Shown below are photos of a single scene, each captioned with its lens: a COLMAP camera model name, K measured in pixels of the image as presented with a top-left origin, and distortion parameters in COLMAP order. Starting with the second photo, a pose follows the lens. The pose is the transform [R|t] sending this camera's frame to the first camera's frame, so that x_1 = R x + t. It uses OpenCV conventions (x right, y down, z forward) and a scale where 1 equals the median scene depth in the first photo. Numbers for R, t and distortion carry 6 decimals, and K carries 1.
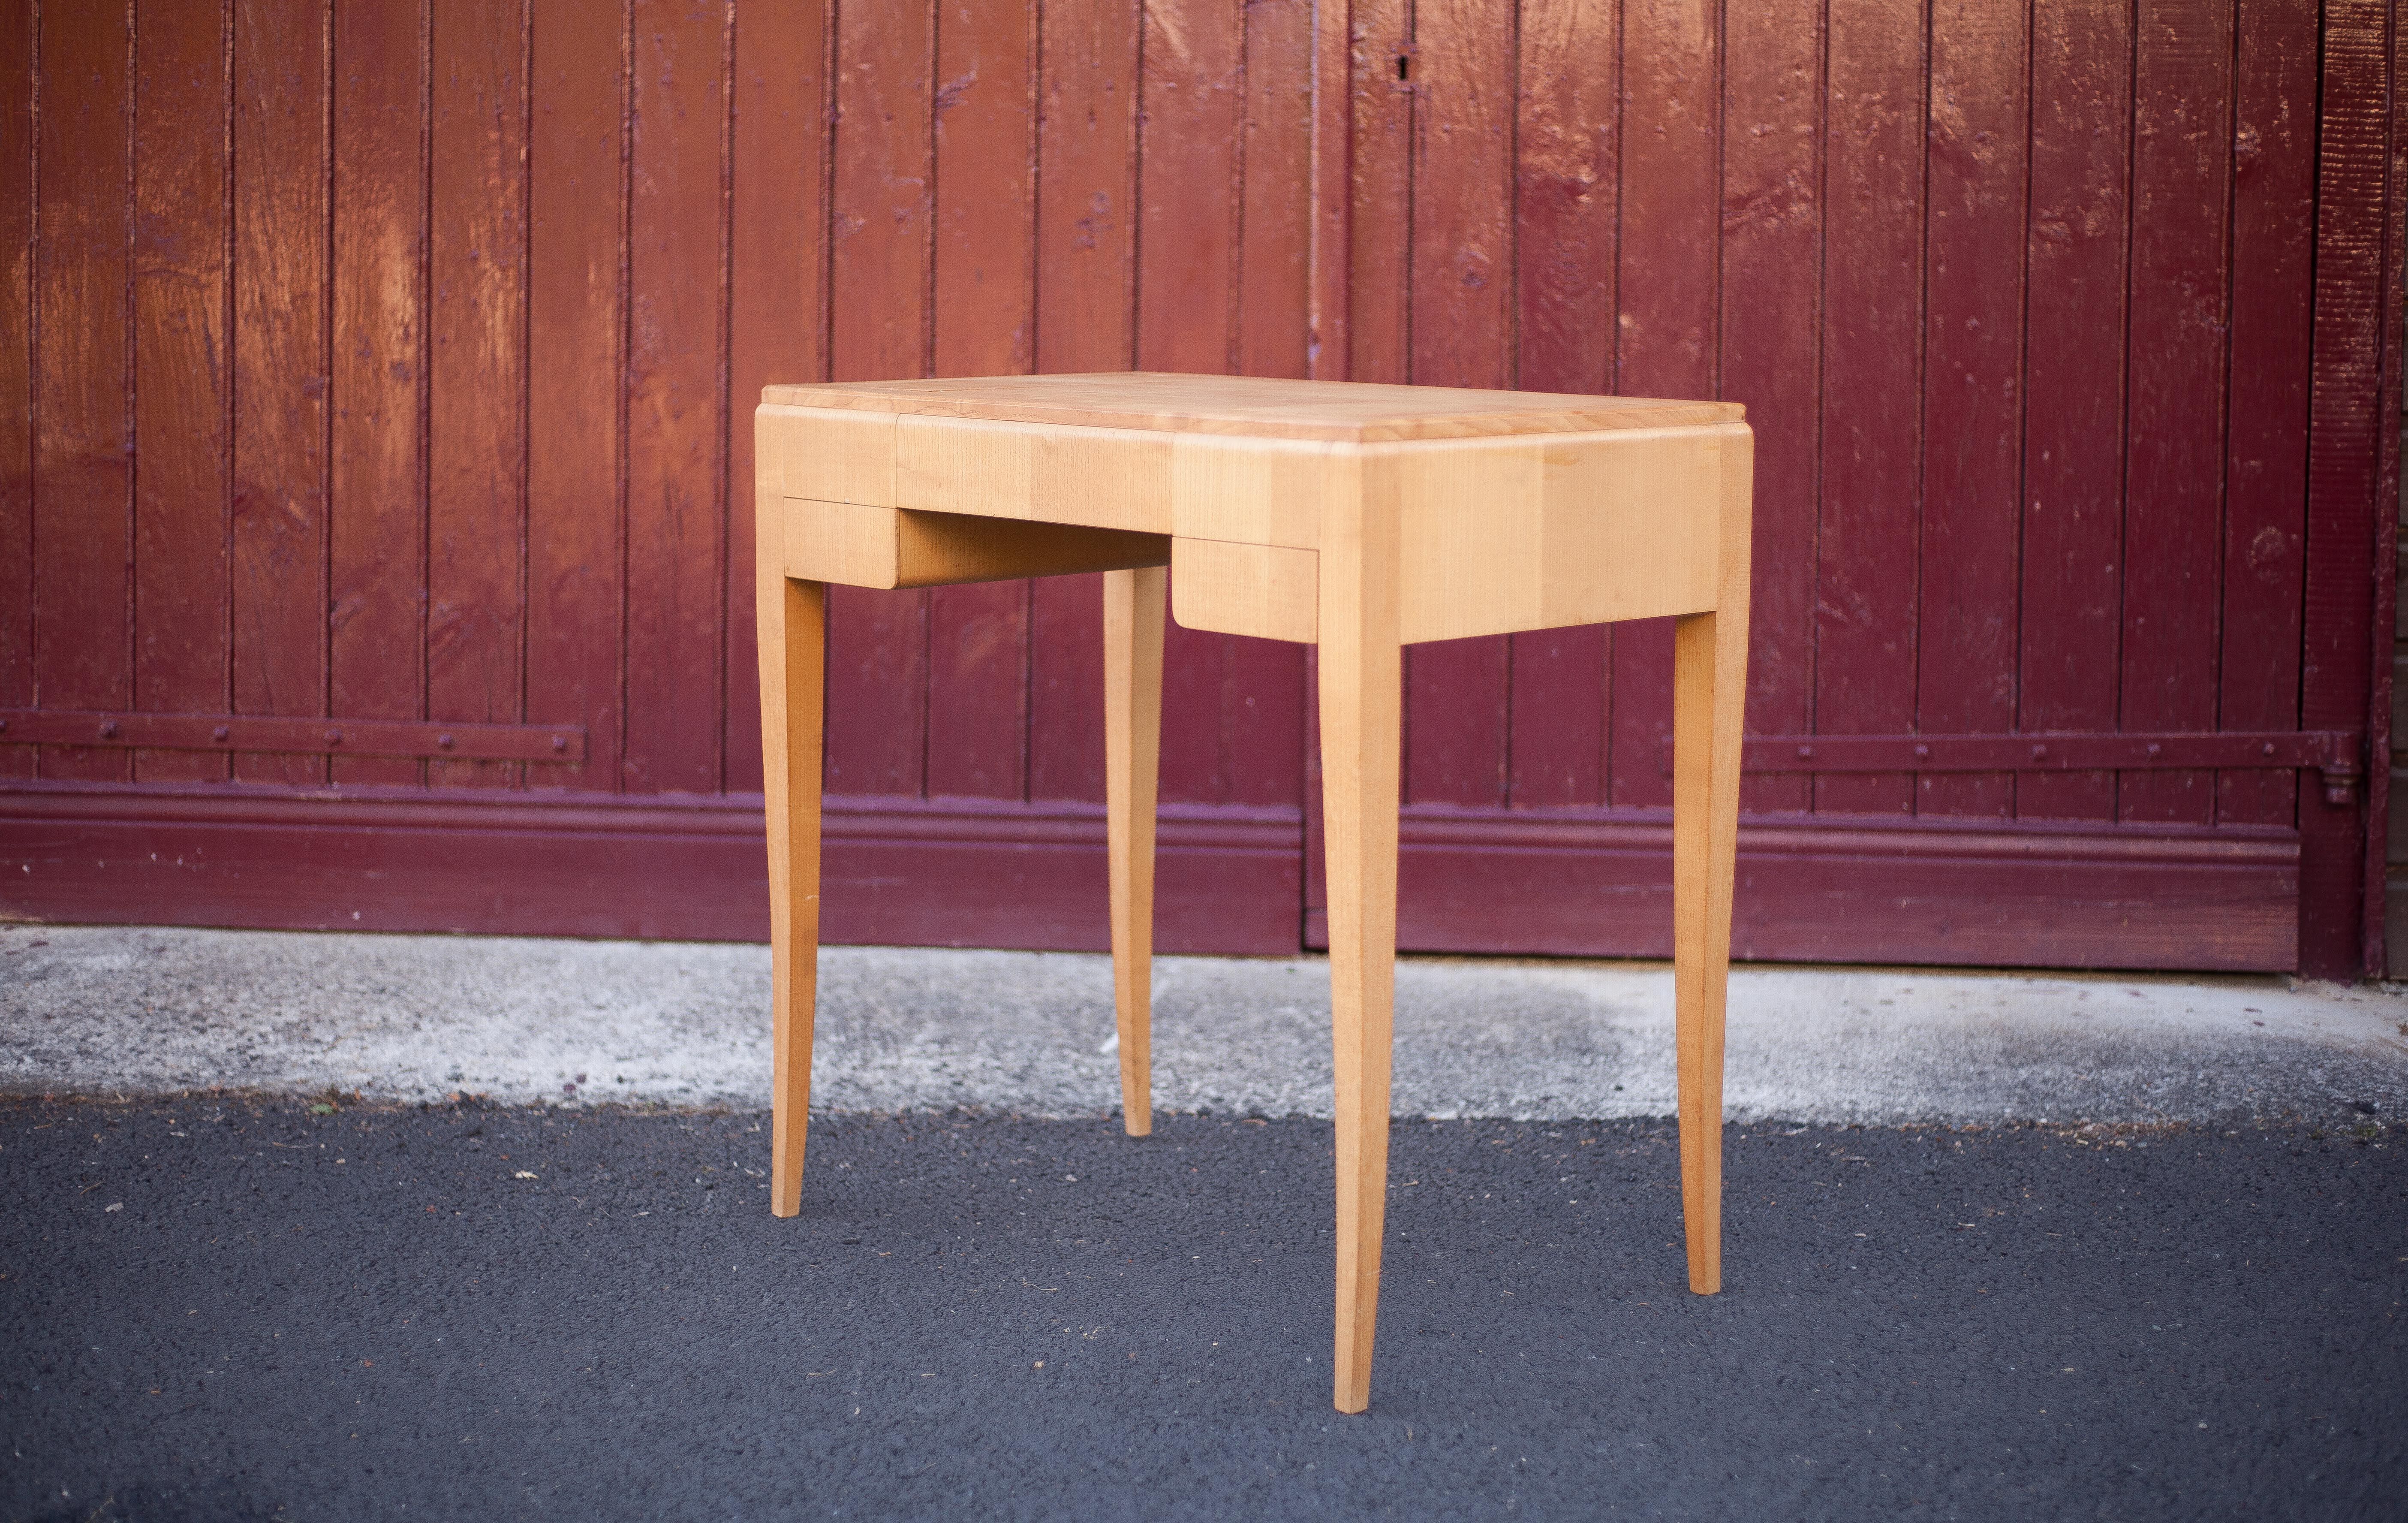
lens RADIAL K [[3538.8, 0, 1204.0], [0, 3538.8, 761.5], [0, 0, 1]] dist [-0.121779, 0.038978]
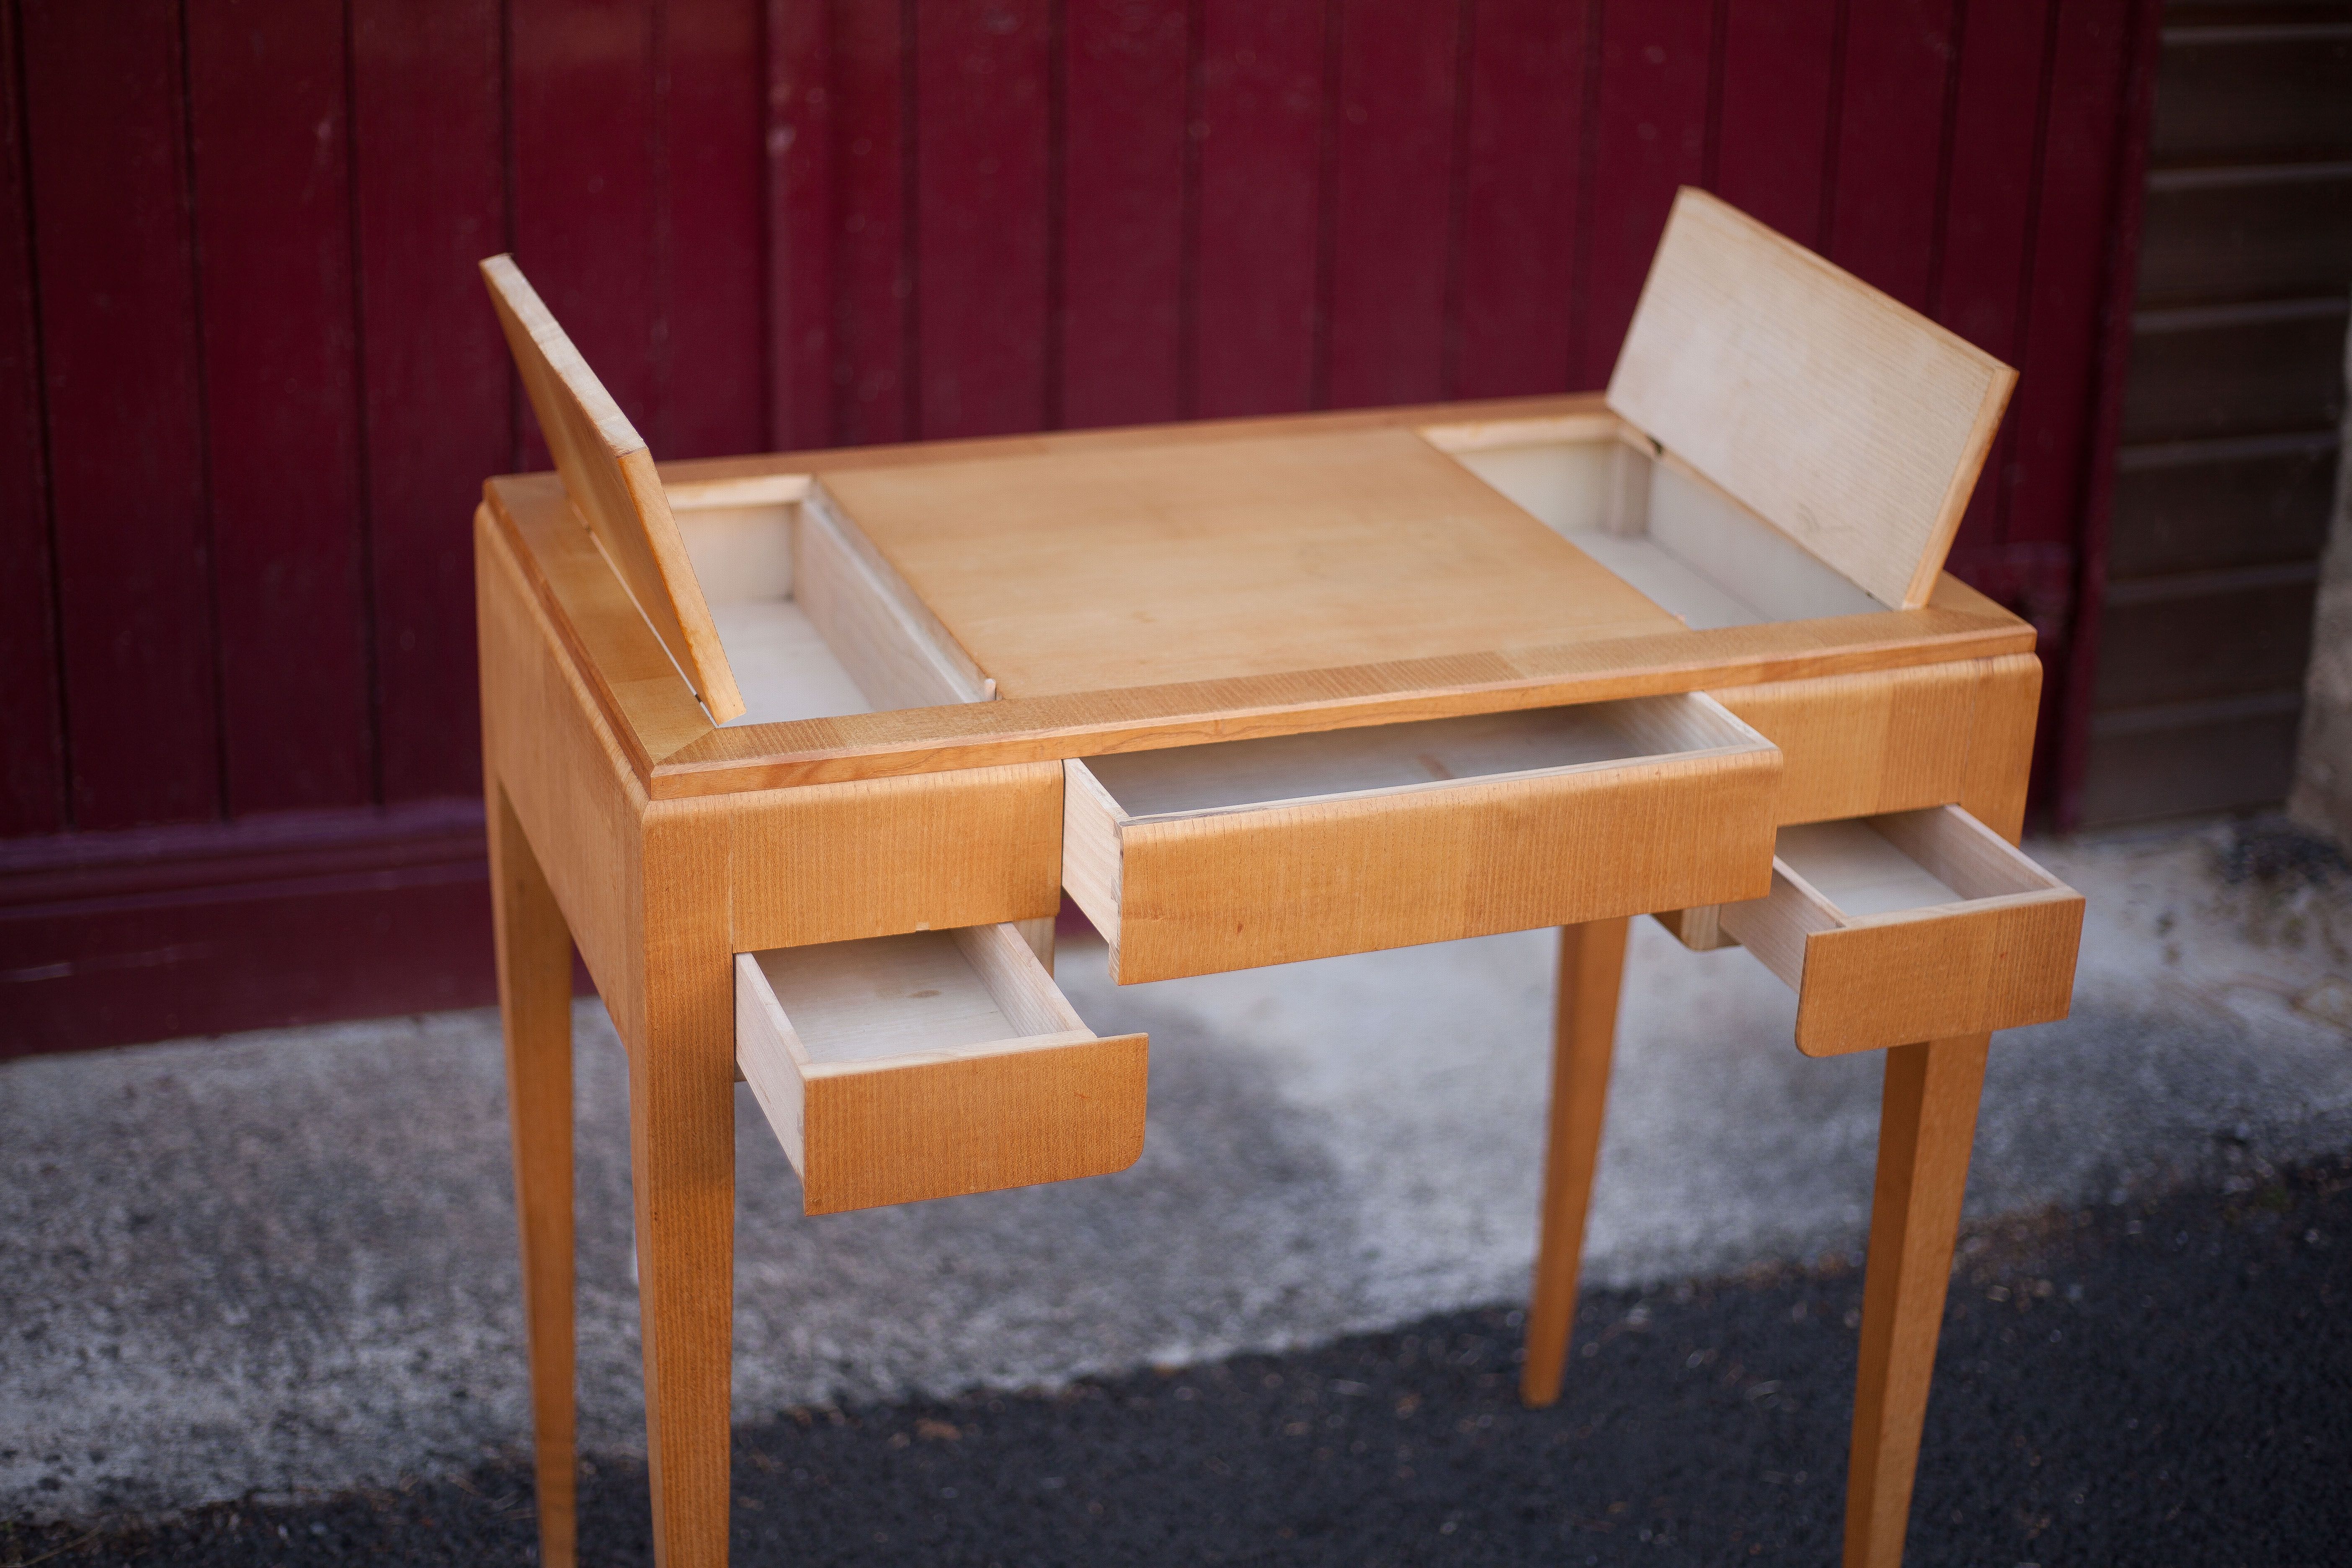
lens RADIAL K [[3487.4, 0, 1183.3], [0, 3487.4, 765.9], [0, 0, 1]] dist [-0.108890, -0.075180]
pose [[0.928770, -0.114029, 0.352682, -0.154646], [0.016155, 0.963052, 0.268831, -0.191168], [-0.370305, -0.243984, 0.896295, 0.378442]]
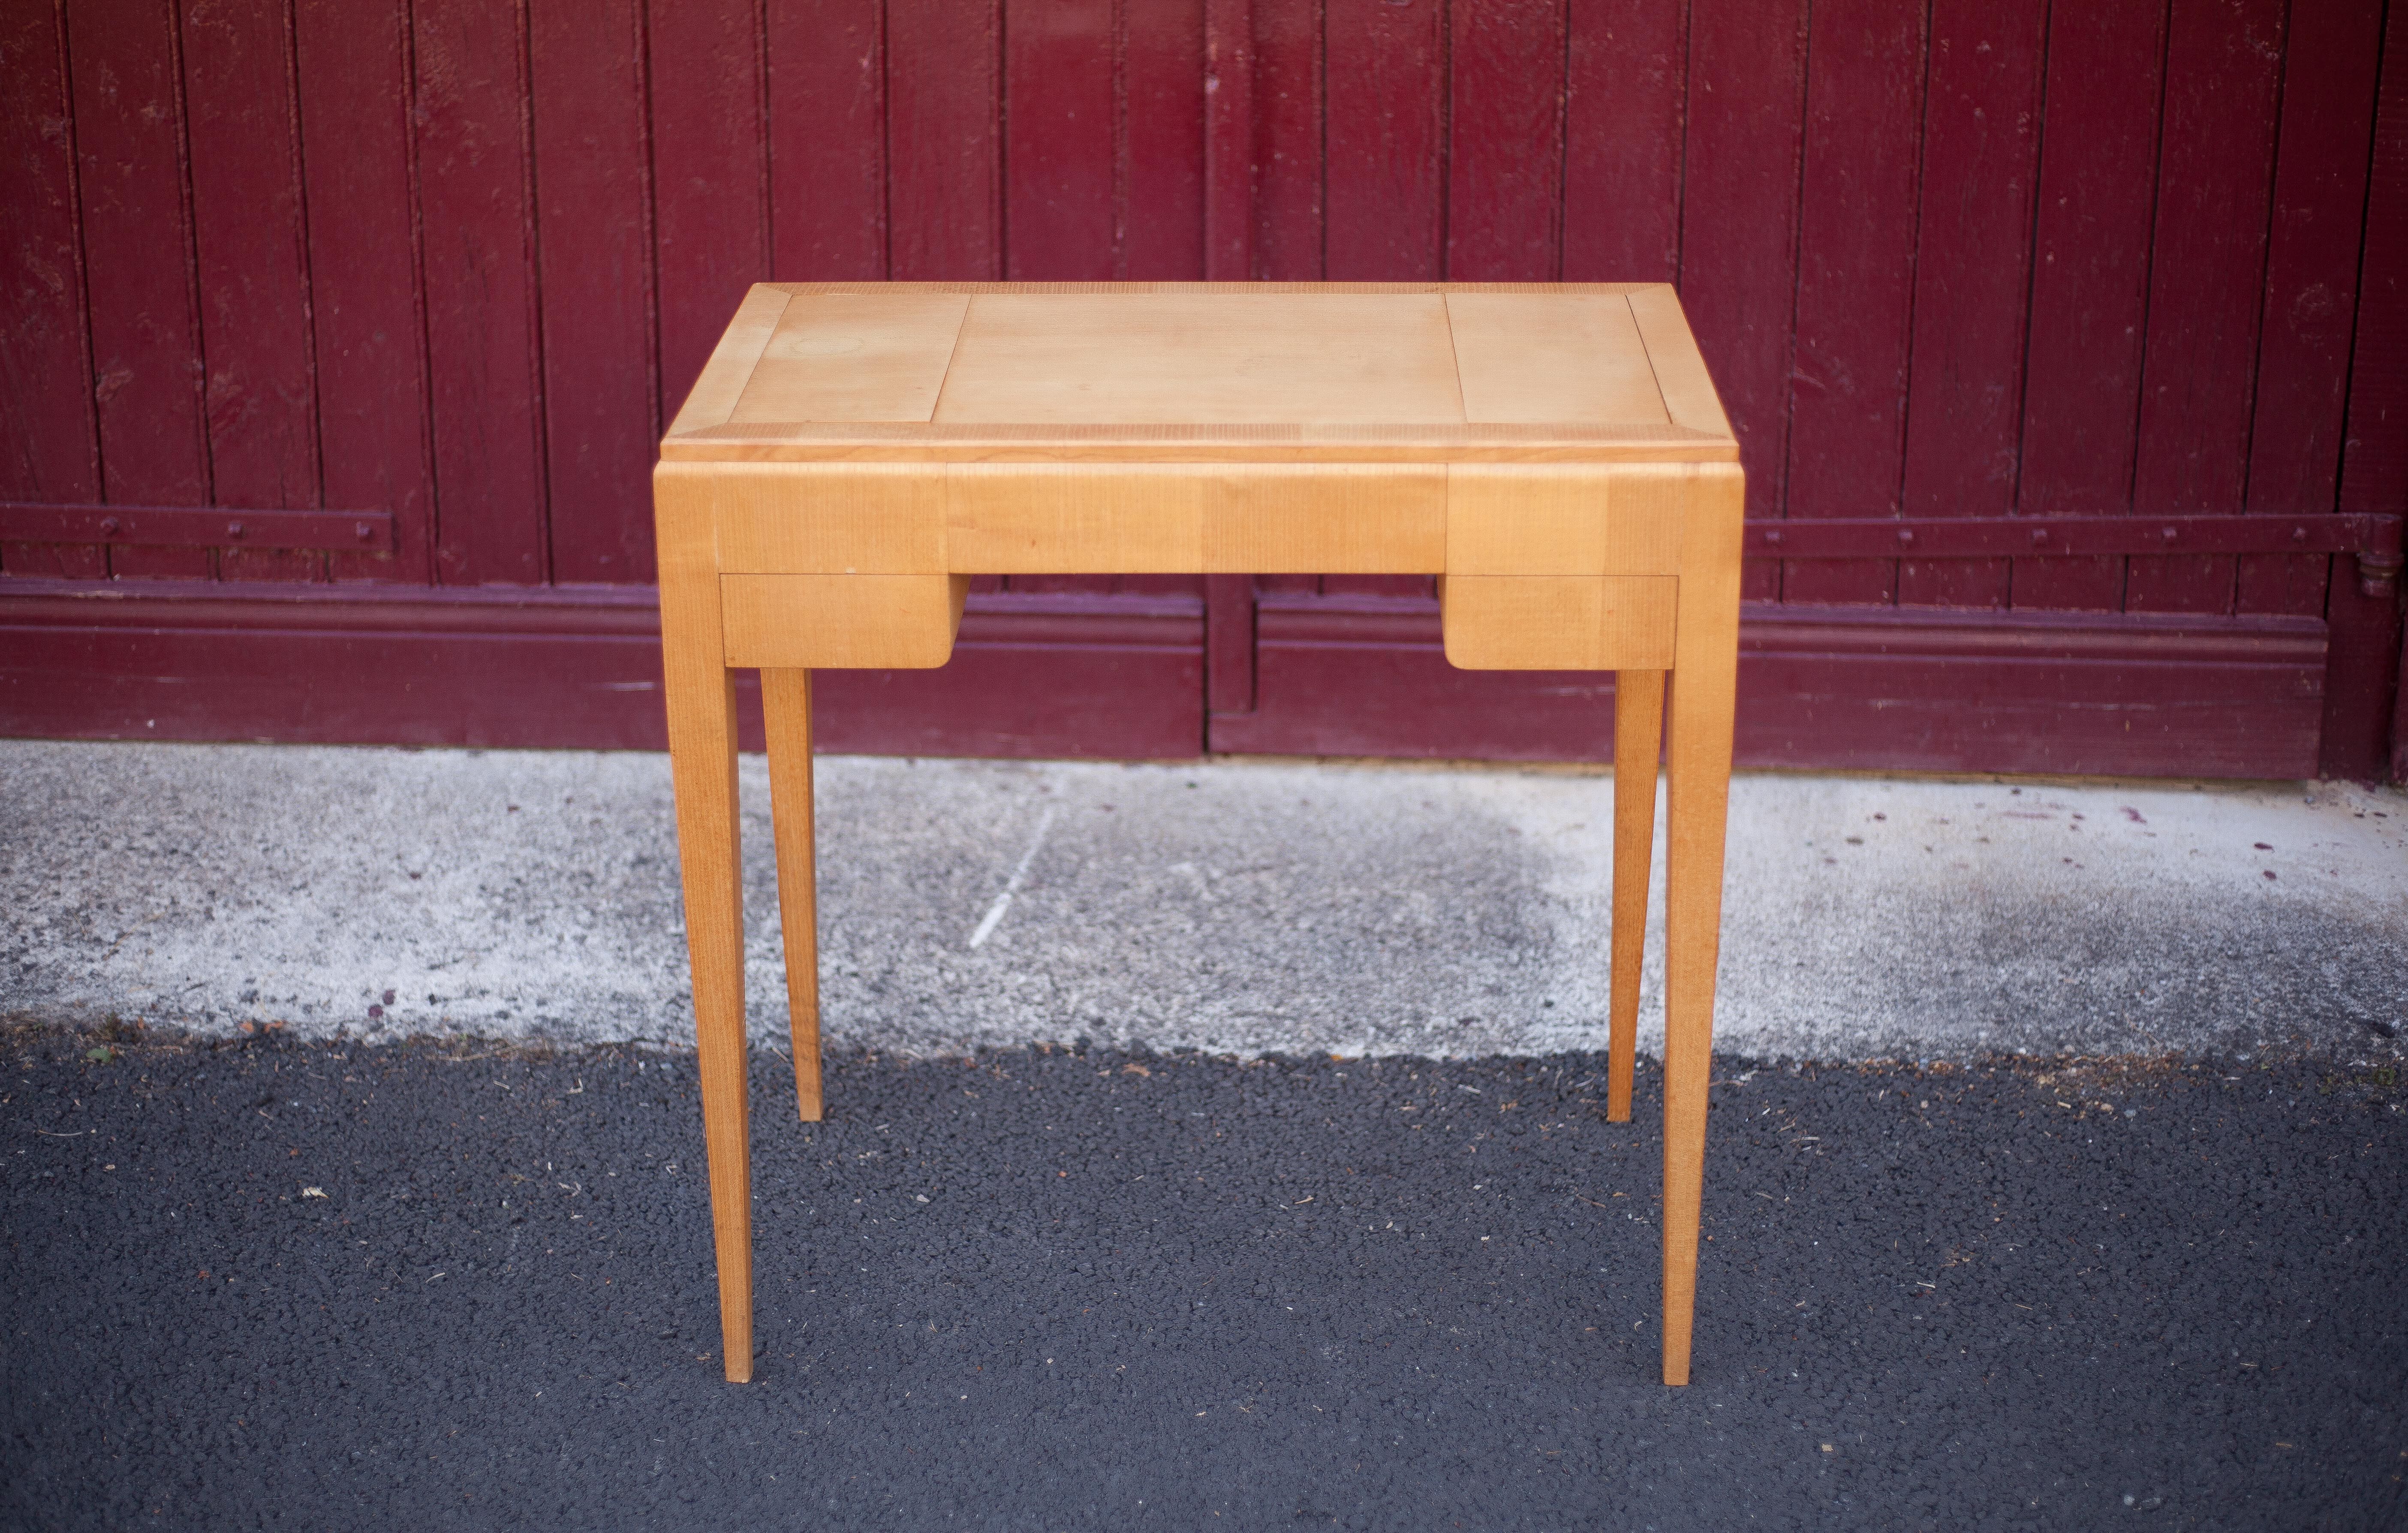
lens RADIAL K [[3546.3, 0, 1202.2], [0, 3546.3, 773.1], [0, 0, 1]] dist [-0.126586, 0.055935]
pose [[0.999954, -0.009548, 0.000115, 0.029367], [0.009223, 0.968940, 0.247122, -0.178718], [-0.002471, -0.247110, 0.968984, 0.141783]]
